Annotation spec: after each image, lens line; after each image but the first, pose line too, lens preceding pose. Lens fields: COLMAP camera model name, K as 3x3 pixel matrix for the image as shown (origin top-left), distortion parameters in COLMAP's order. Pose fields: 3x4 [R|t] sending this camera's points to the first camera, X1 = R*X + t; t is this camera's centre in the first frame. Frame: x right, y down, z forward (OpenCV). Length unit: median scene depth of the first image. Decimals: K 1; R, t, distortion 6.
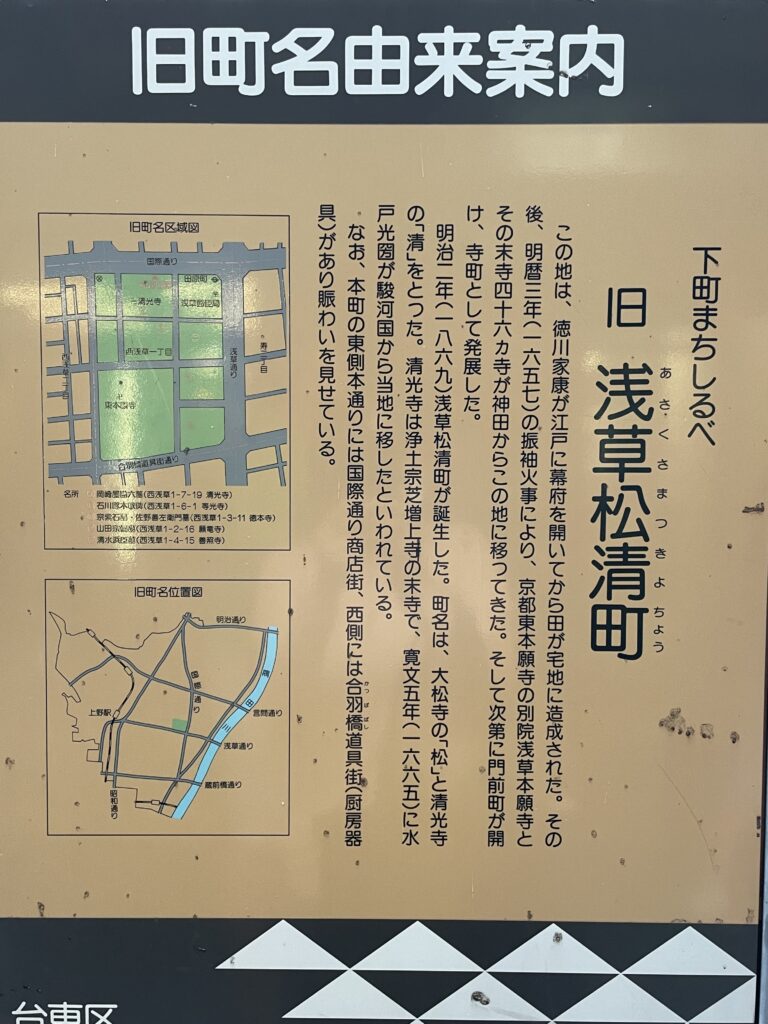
lens RADIAL K [[895.2, 0, 384.5], [0, 895.2, 515.3], [0, 0, 1]] dist [0.044183, -0.015147]
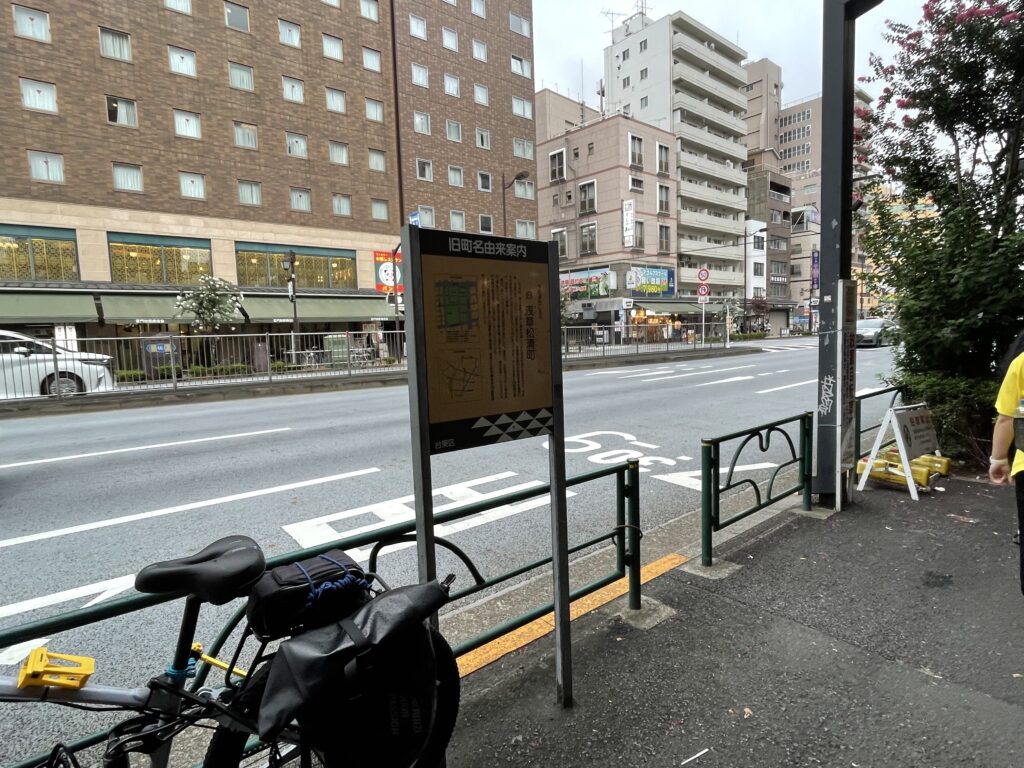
lens RADIAL K [[528.4, 0, 507.0], [0, 528.4, 380.8], [0, 0, 1]] dist [-0.000190, -0.001142]
pose [[0.790753, -0.080631, 0.606802, -1.804991], [0.077917, 0.996482, 0.030874, 0.176584], [-0.607157, 0.022867, 0.794253, -1.442430]]
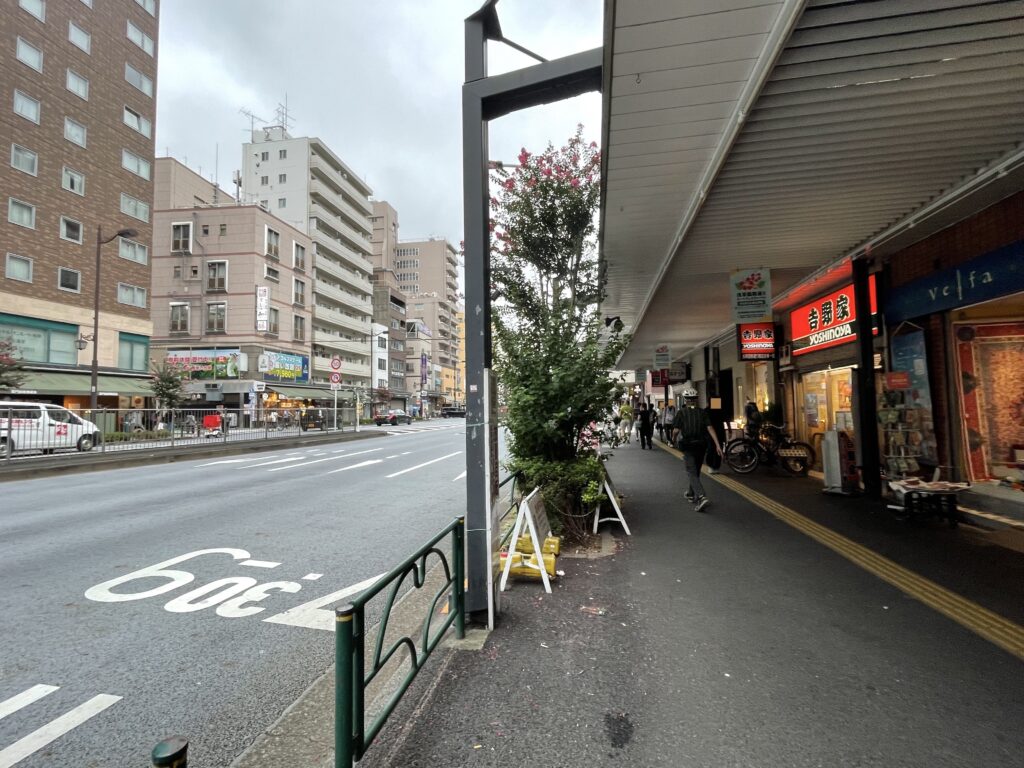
lens RADIAL K [[473.0, 0, 513.3], [0, 473.0, 384.4], [0, 0, 1]] dist [-0.005980, 0.000010]
pose [[0.197124, 0.048715, 0.979168, 0.365639], [0.084660, 0.994188, -0.066506, 0.013528], [-0.976716, 0.096007, 0.191854, -0.061719]]
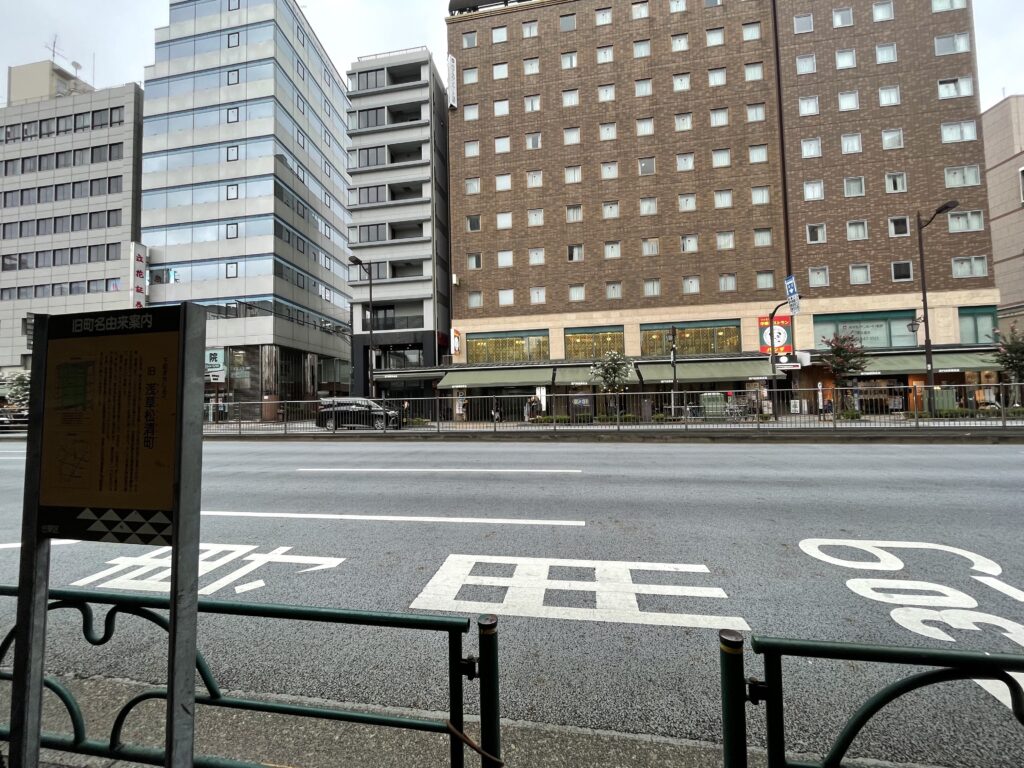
lens RADIAL K [[412.4, 0, 508.6], [0, 412.4, 383.0], [0, 0, 1]] dist [0.000029, -0.001198]
pose [[0.981158, -0.031207, -0.190671, 2.426850], [0.009152, 0.993268, -0.115476, 0.089203], [0.192991, 0.111555, 0.974838, -0.686917]]
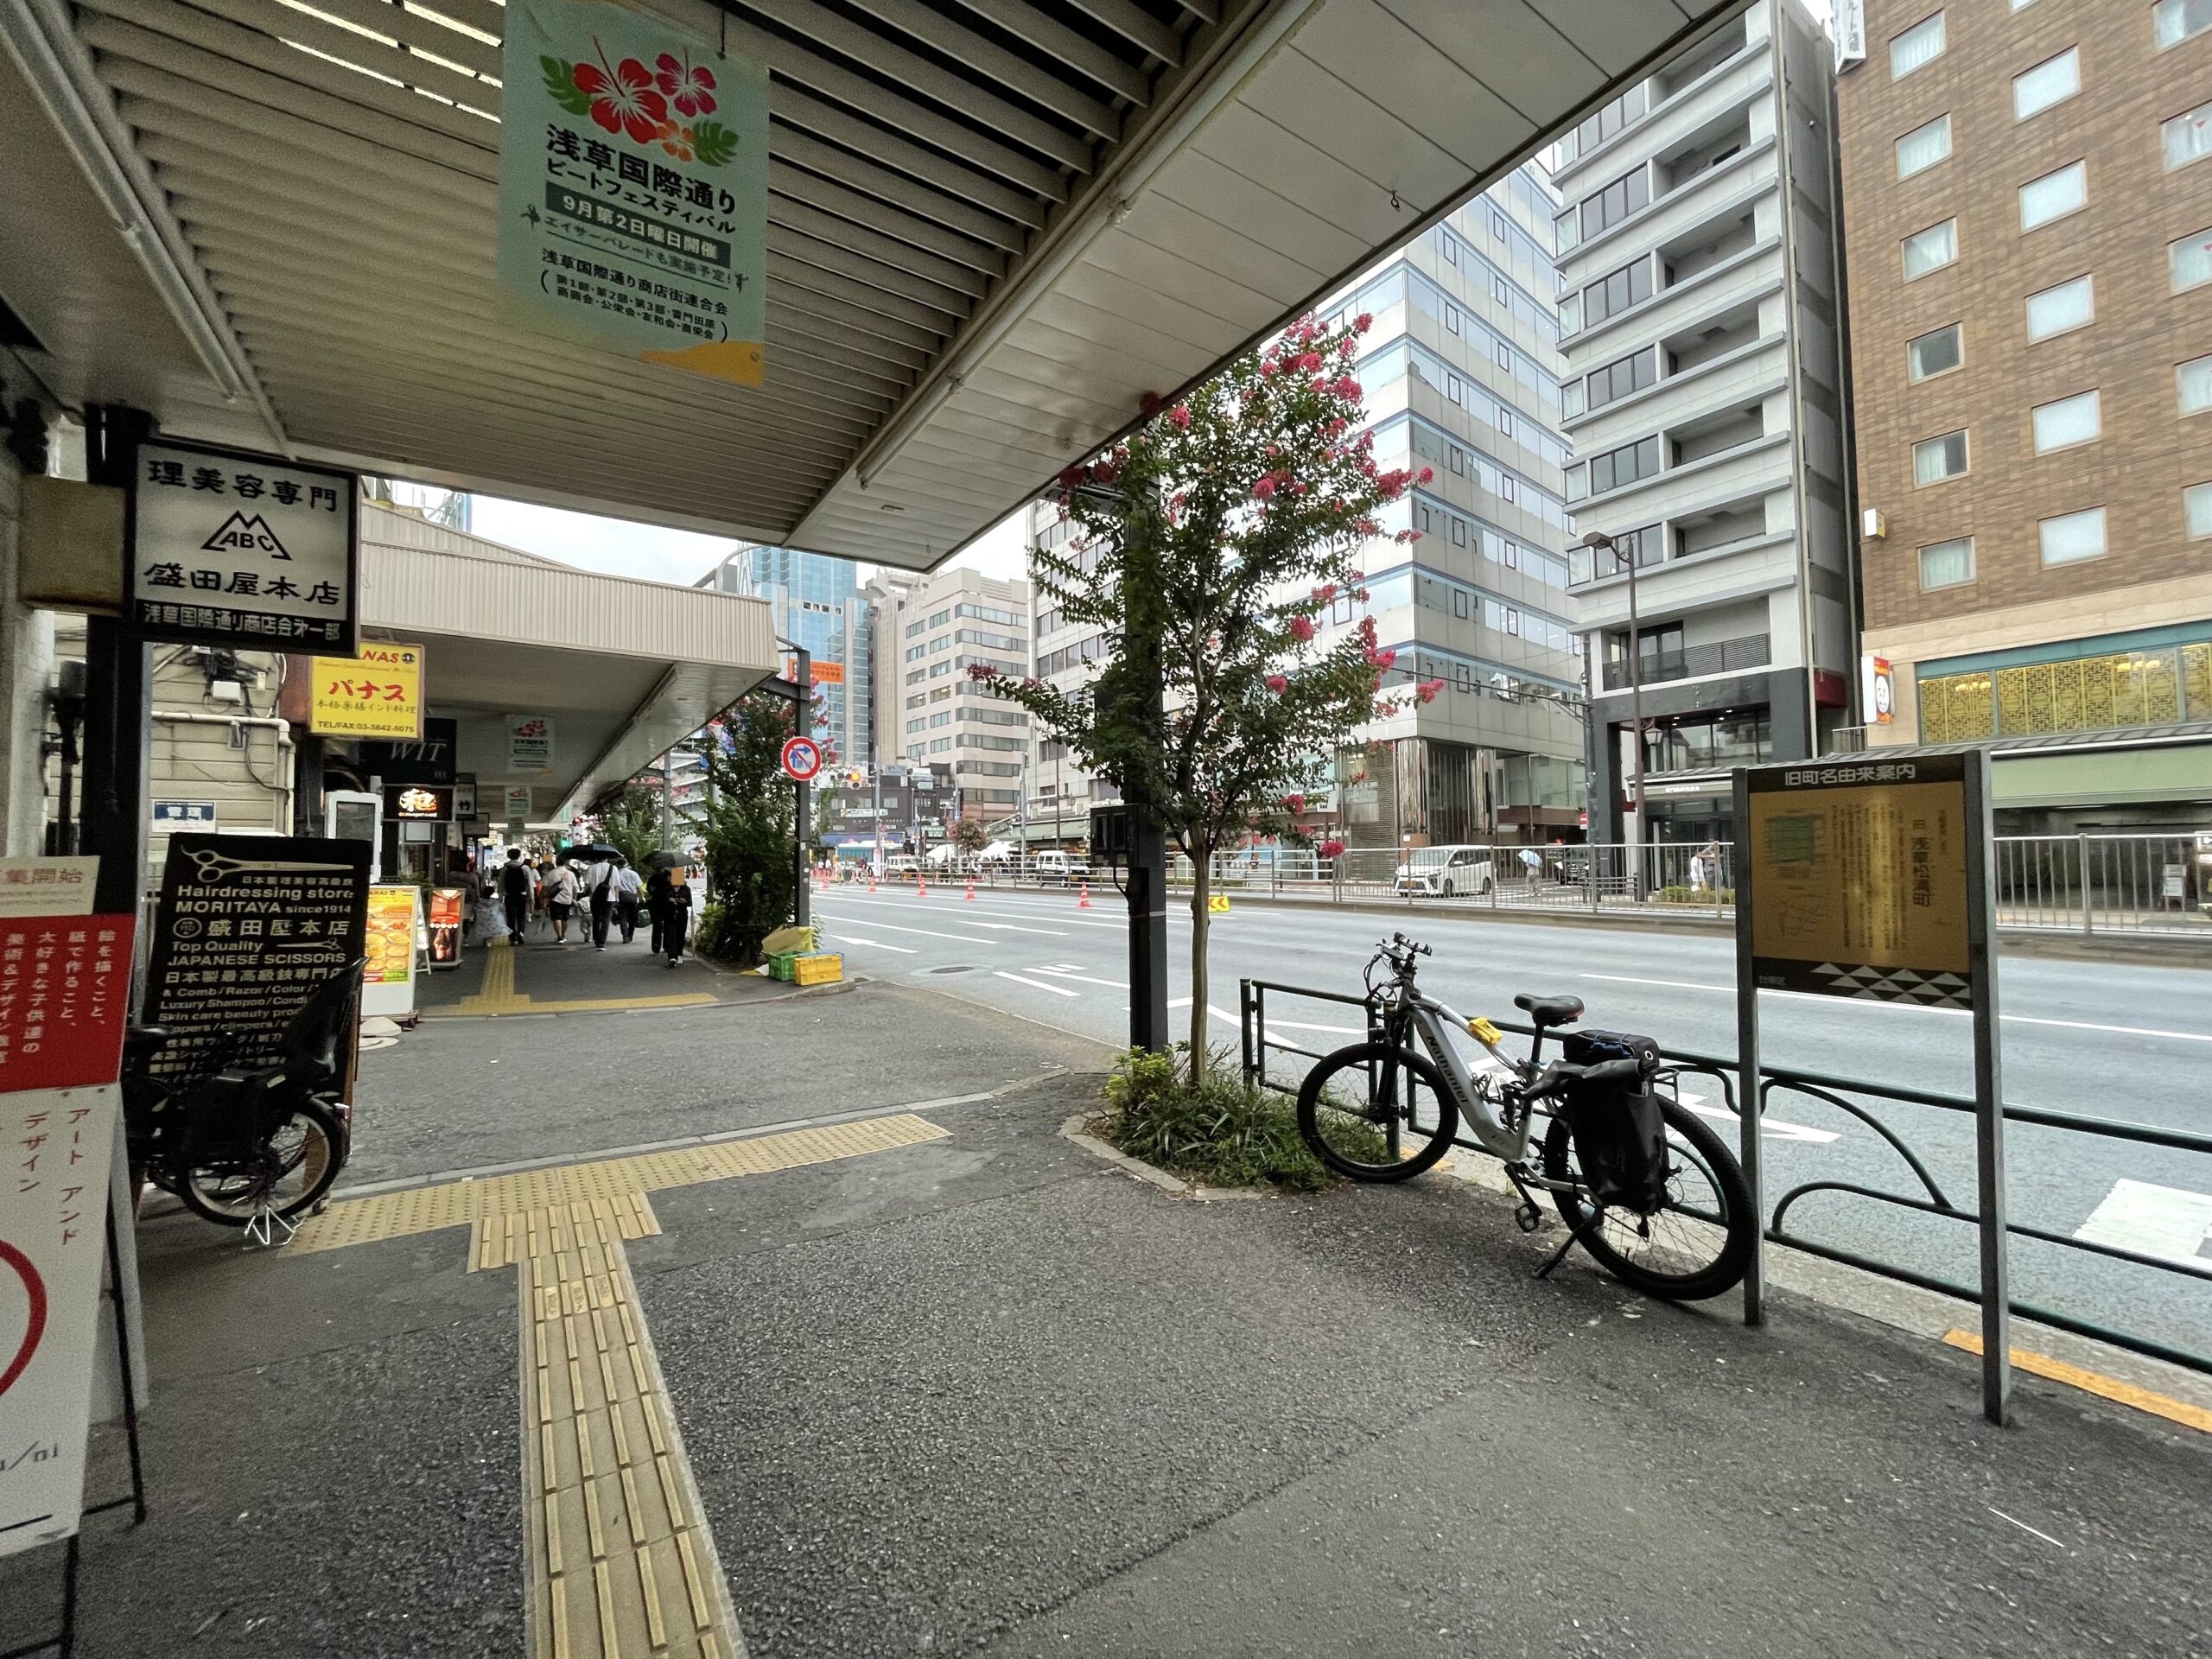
lens RADIAL K [[890.9, 0, 1098.6], [0, 890.9, 822.9], [0, 0, 1]] dist [0.000029, -0.001198]
pose [[0.533895, -0.039122, -0.844645, 1.758719], [-0.051191, 0.995601, -0.078471, 0.299129], [0.844000, 0.085134, 0.529544, -4.566335]]
